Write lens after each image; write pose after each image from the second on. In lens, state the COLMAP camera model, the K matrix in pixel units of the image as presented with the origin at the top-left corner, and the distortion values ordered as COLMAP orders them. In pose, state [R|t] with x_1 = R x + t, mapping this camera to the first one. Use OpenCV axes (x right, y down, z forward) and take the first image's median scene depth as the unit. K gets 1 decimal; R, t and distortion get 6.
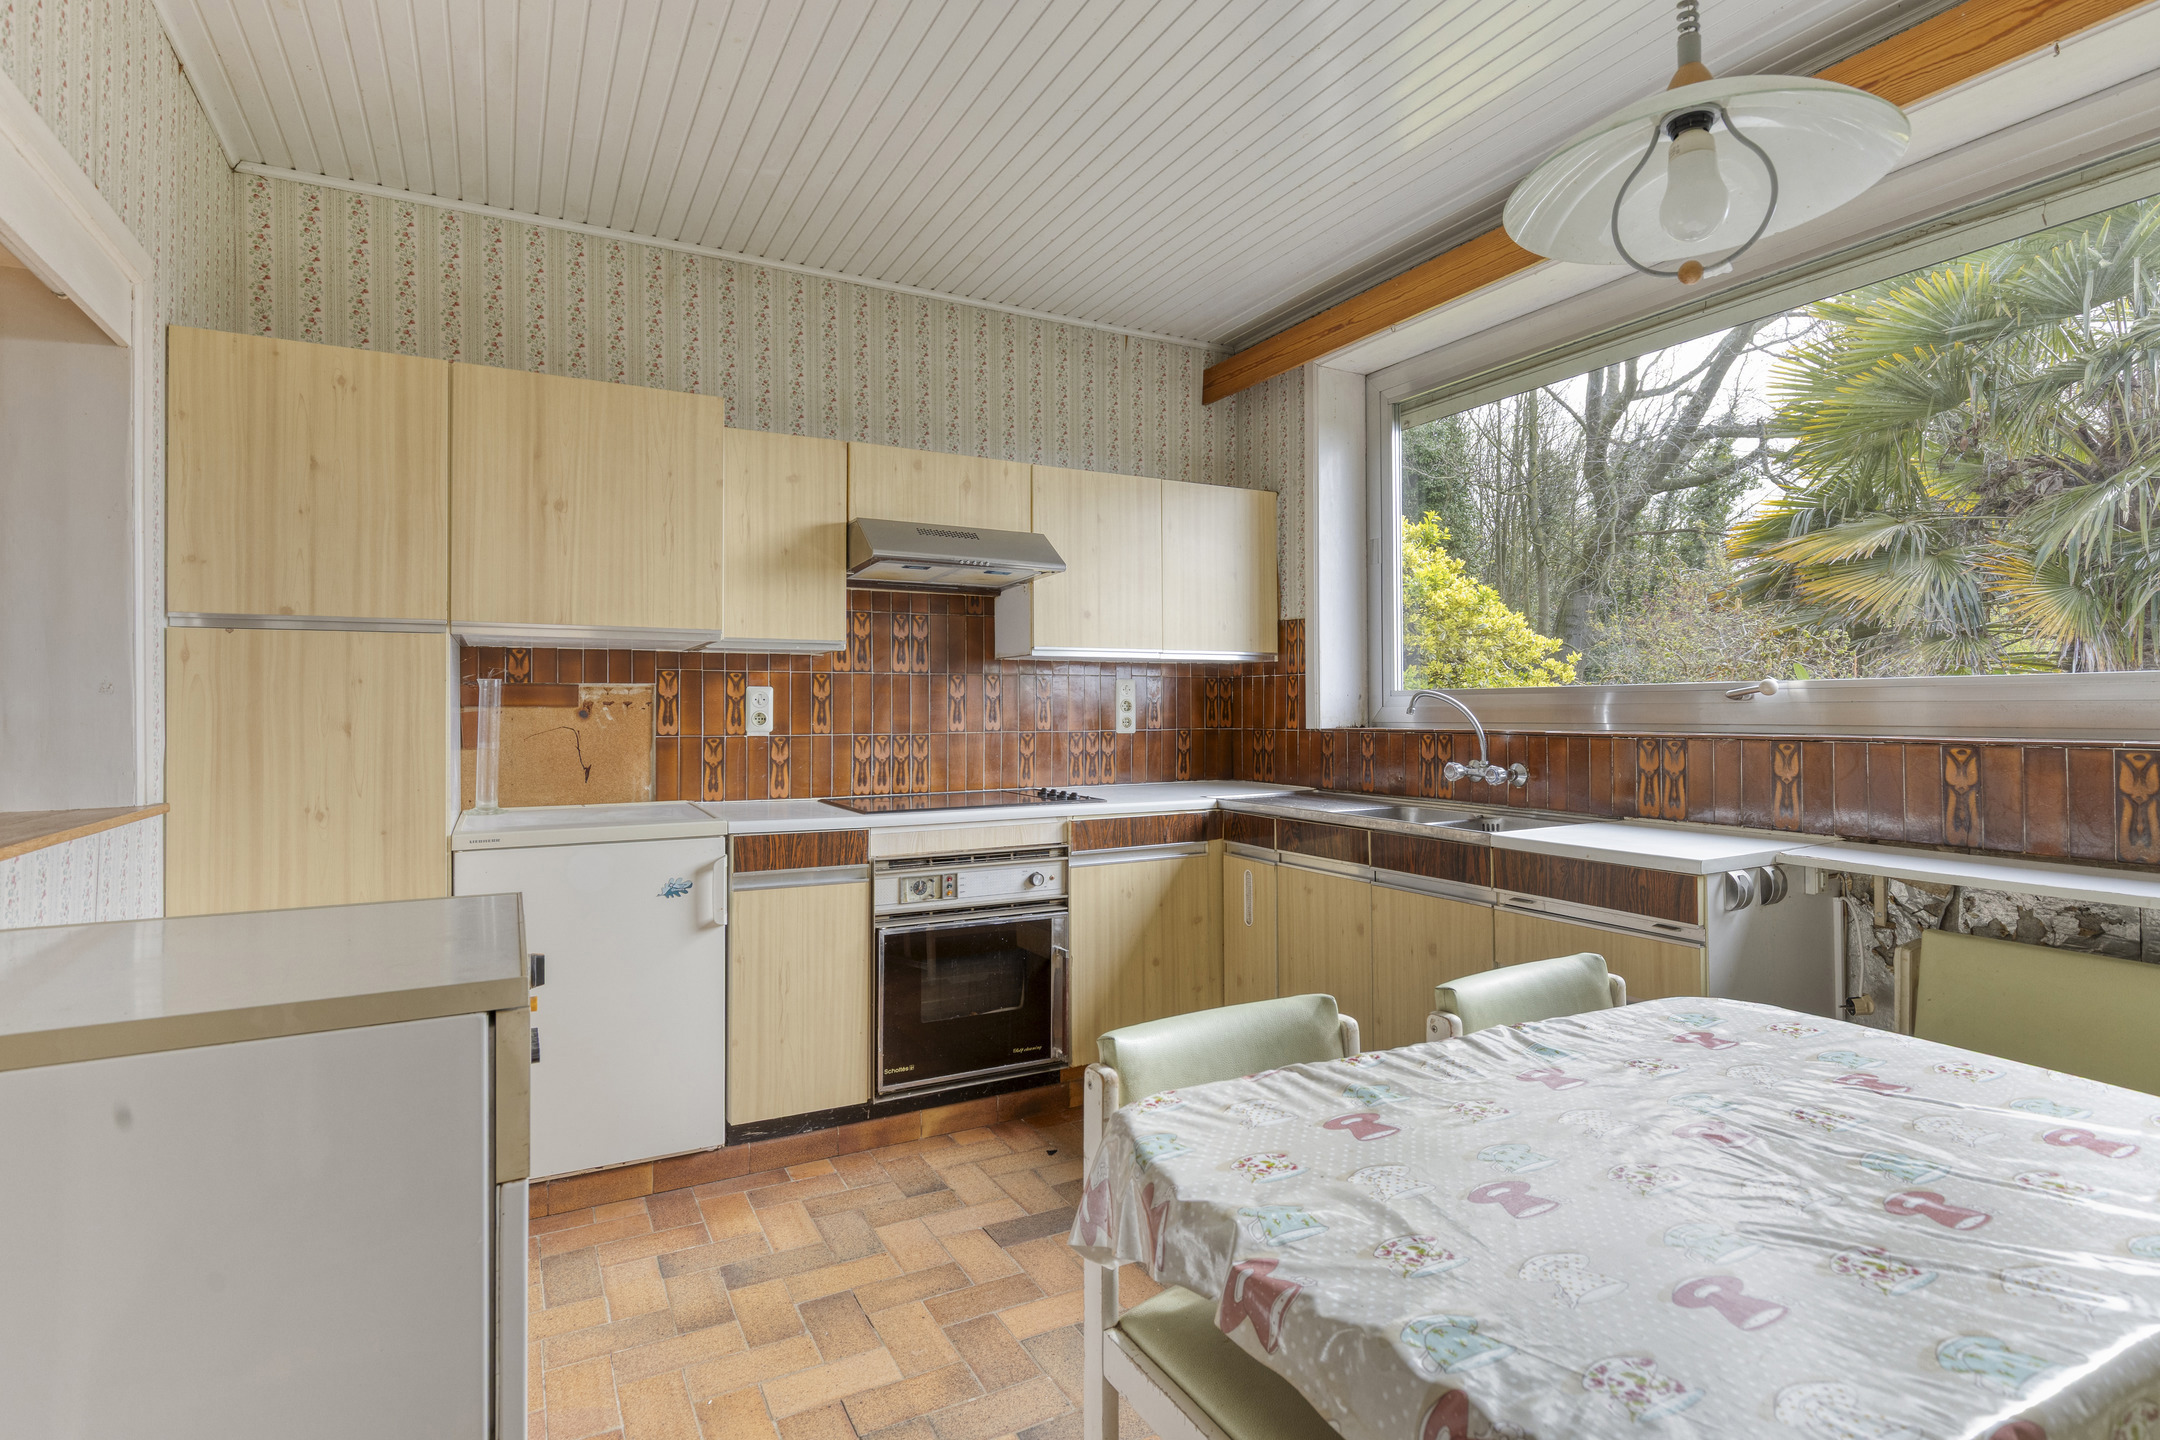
lens RADIAL K [[1075.9, 0, 1091.3], [0, 1075.9, 730.2], [0, 0, 1]] dist [-0.000909, -0.000221]
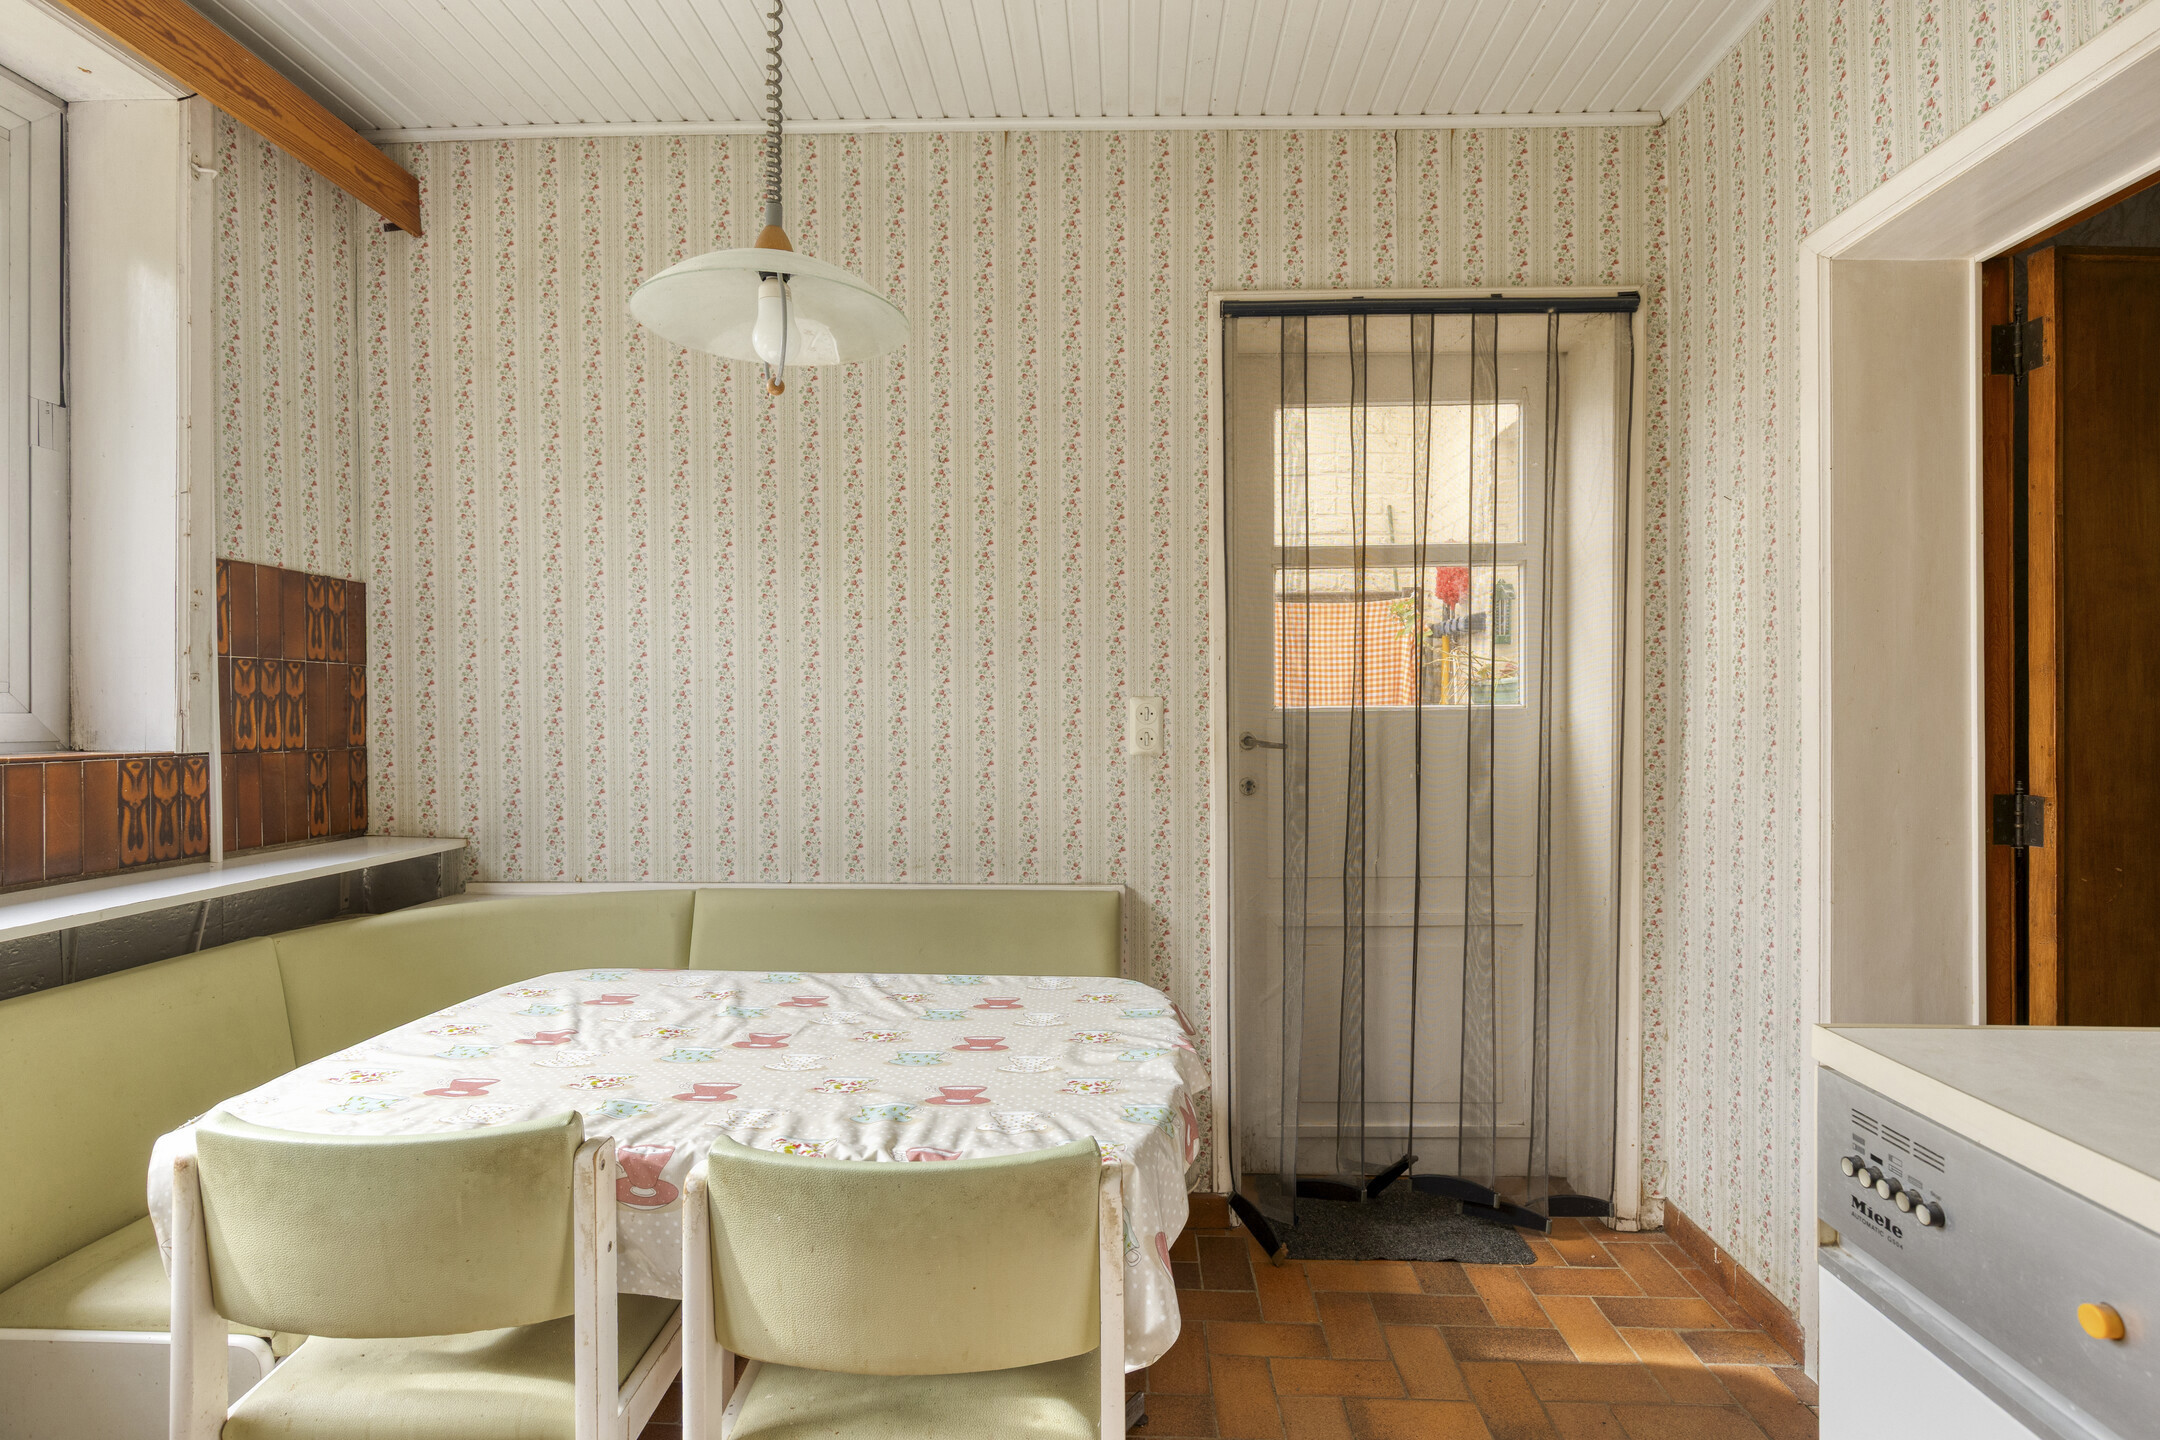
lens RADIAL K [[1075.9, 0, 1086.4], [0, 1075.9, 726.5], [0, 0, 1]] dist [-0.000909, -0.000221]
pose [[-0.881811, 0.004403, 0.471582, -0.364333], [-0.002106, 0.999910, -0.013275, 0.001046], [-0.471598, -0.012699, -0.881722, 1.798846]]
